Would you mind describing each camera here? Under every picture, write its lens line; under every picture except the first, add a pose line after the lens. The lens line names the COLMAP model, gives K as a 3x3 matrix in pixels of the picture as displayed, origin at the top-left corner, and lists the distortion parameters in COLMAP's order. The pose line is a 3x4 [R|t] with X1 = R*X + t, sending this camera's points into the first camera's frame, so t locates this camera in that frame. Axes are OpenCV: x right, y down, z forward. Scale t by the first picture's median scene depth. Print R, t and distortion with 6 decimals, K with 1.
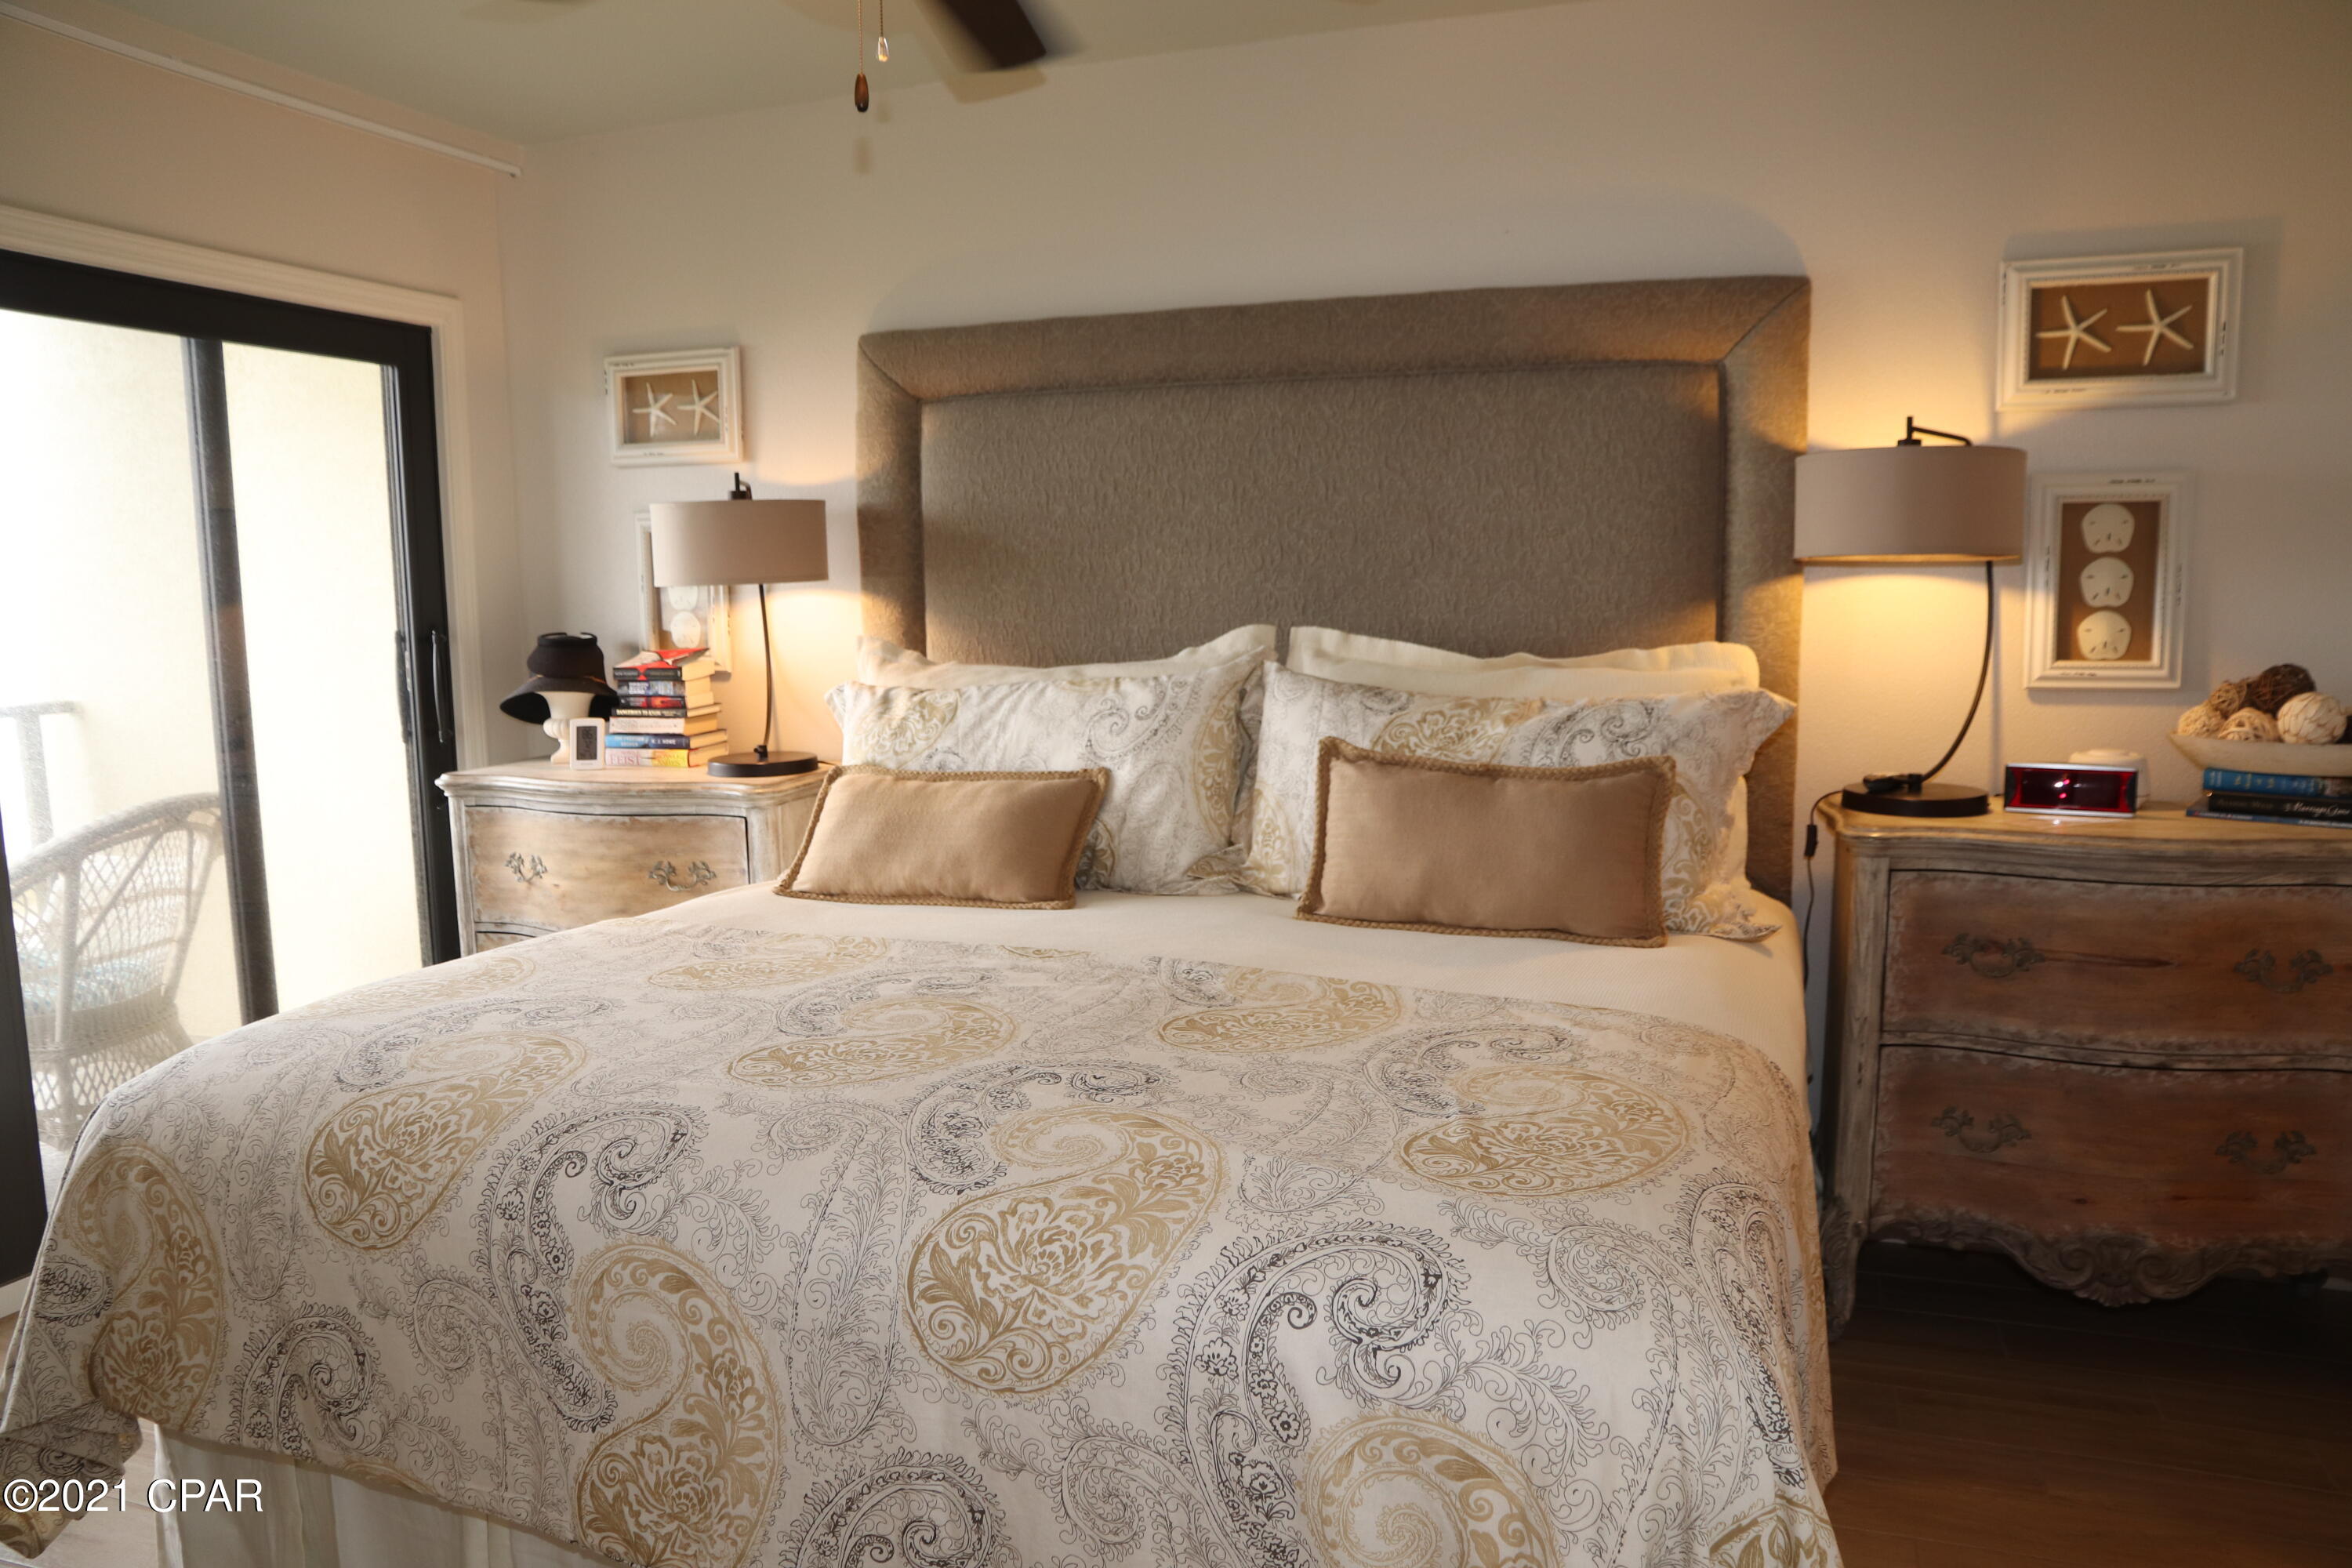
lens RADIAL K [[1625.6, 0, 1214.9], [0, 1625.6, 795.9], [0, 0, 1]] dist [-0.083421, 0.000527]
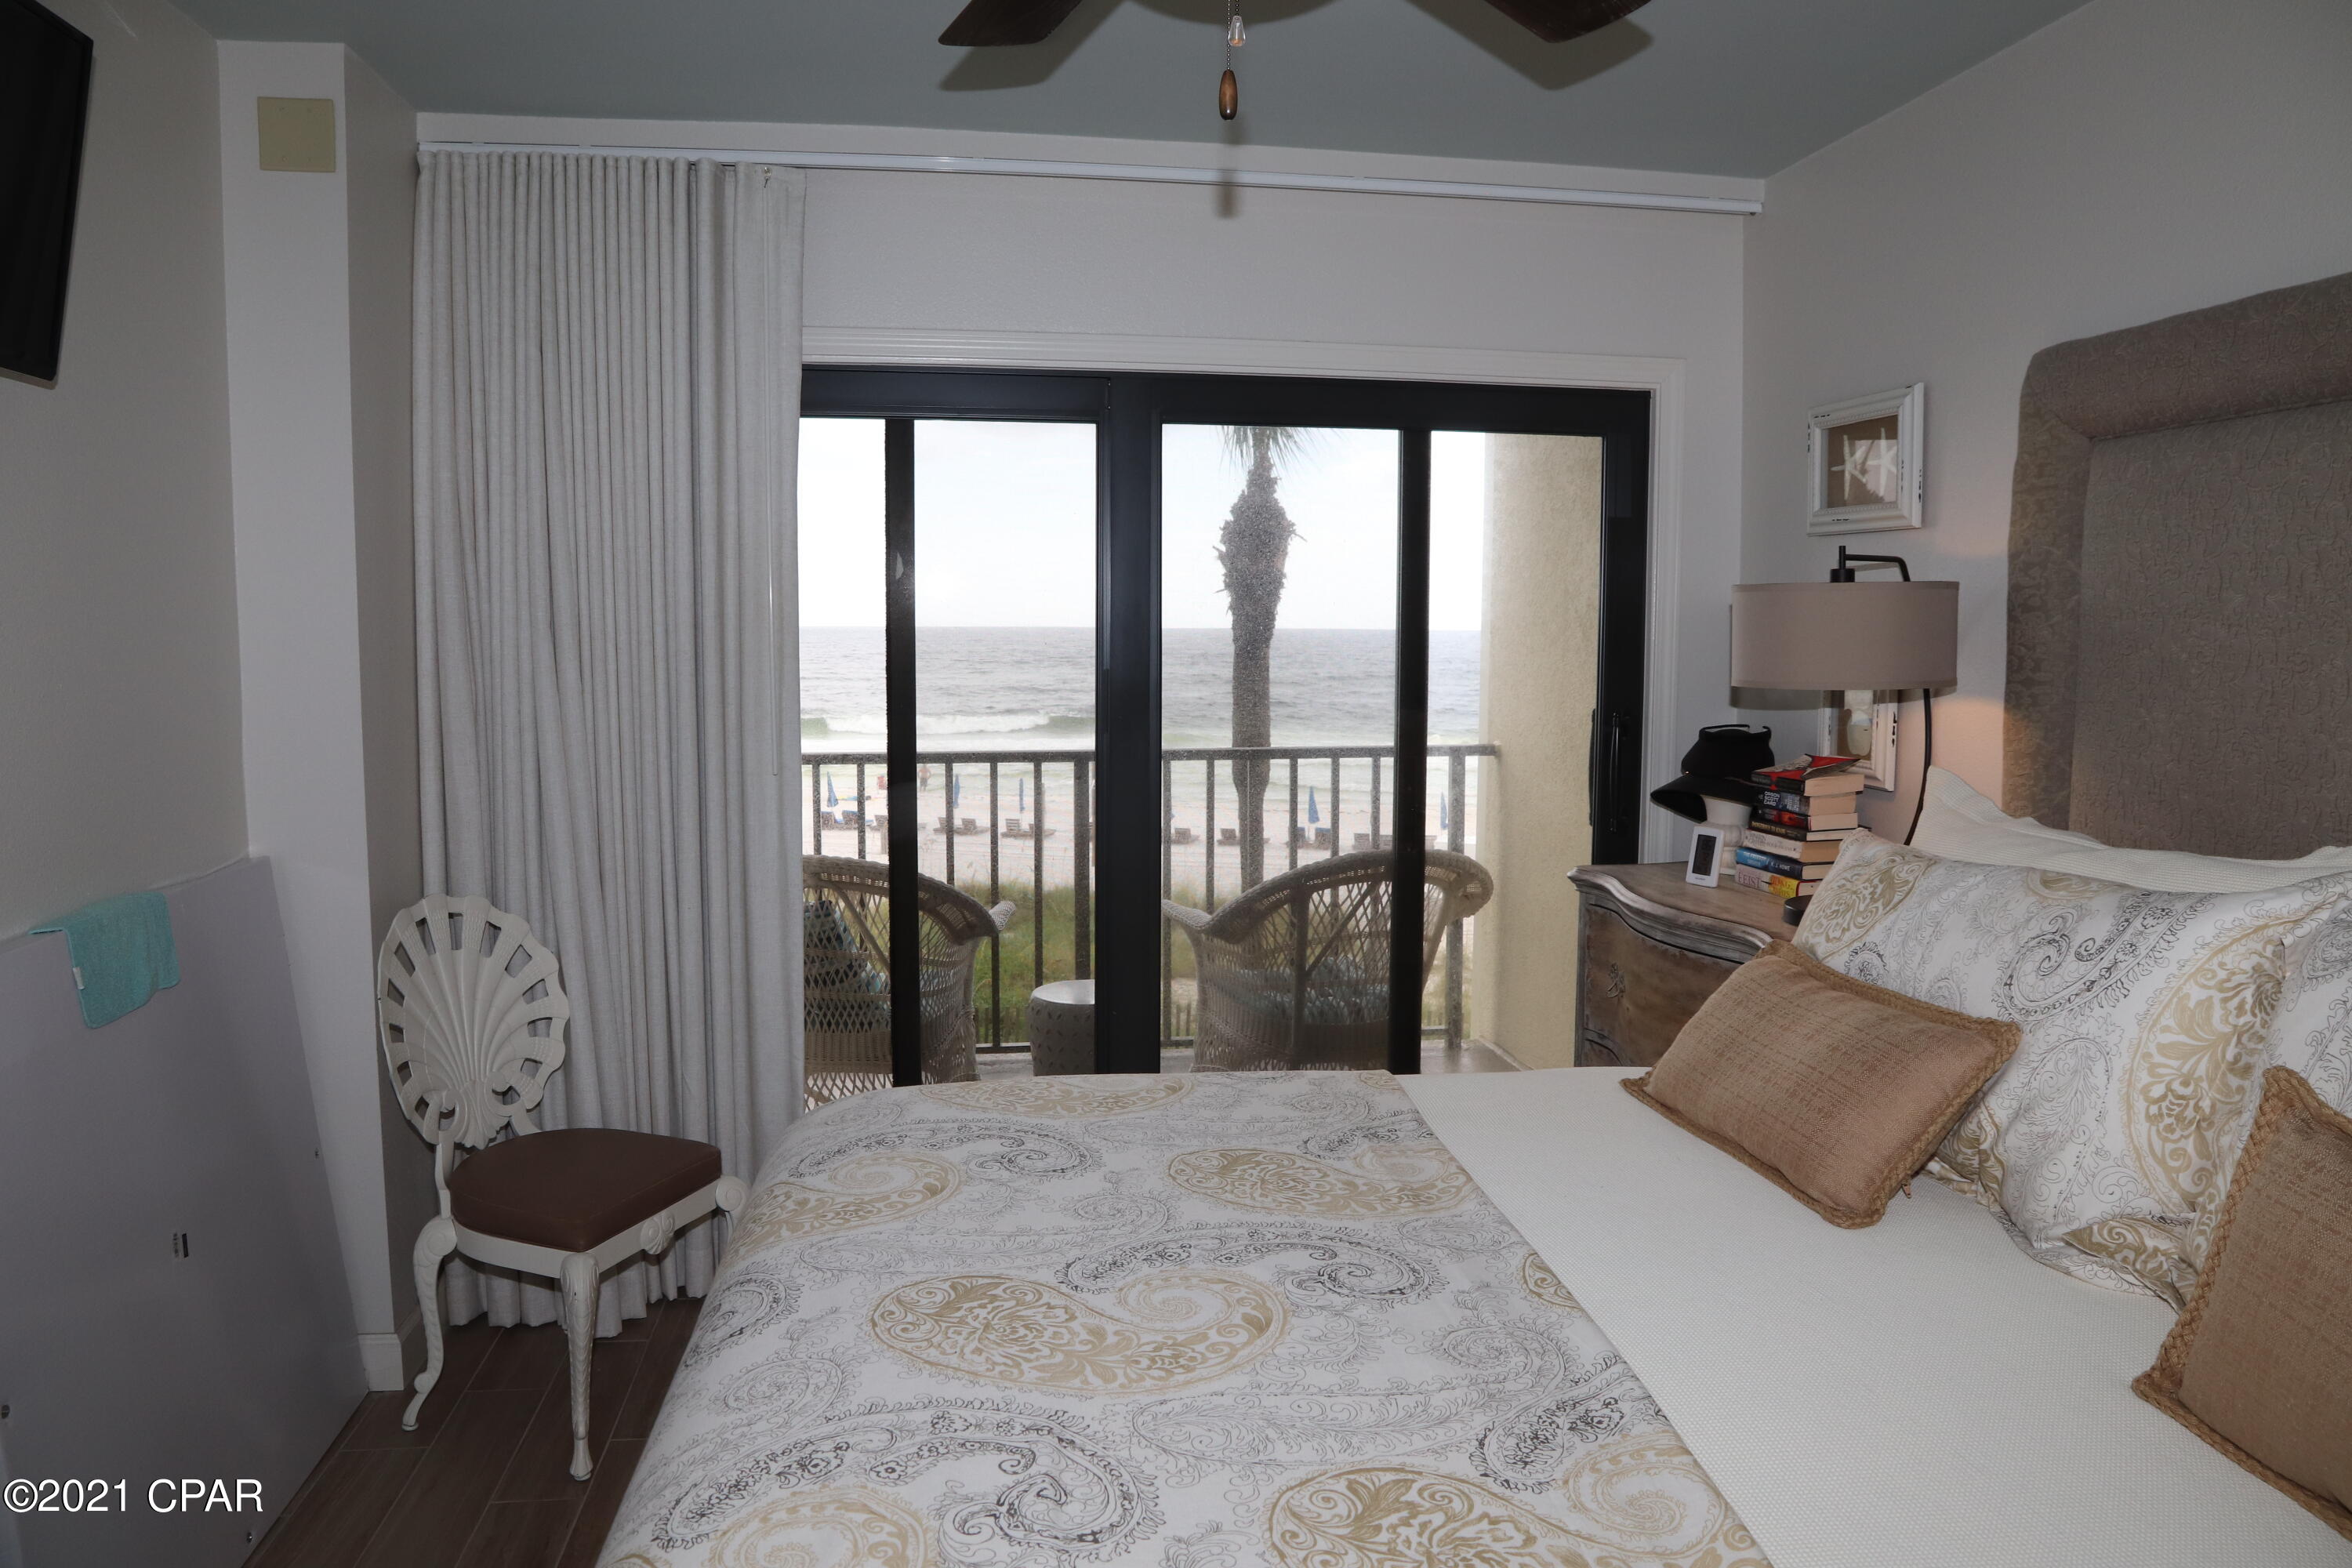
lens RADIAL K [[1625.6, 0, 1214.9], [0, 1625.6, 795.9], [0, 0, 1]] dist [-0.083421, 0.000527]
pose [[0.460593, 0.107643, -0.881060, 0.268082], [-0.124273, 0.990663, 0.056068, -0.084666], [0.878869, 0.083667, 0.469669, 0.368756]]
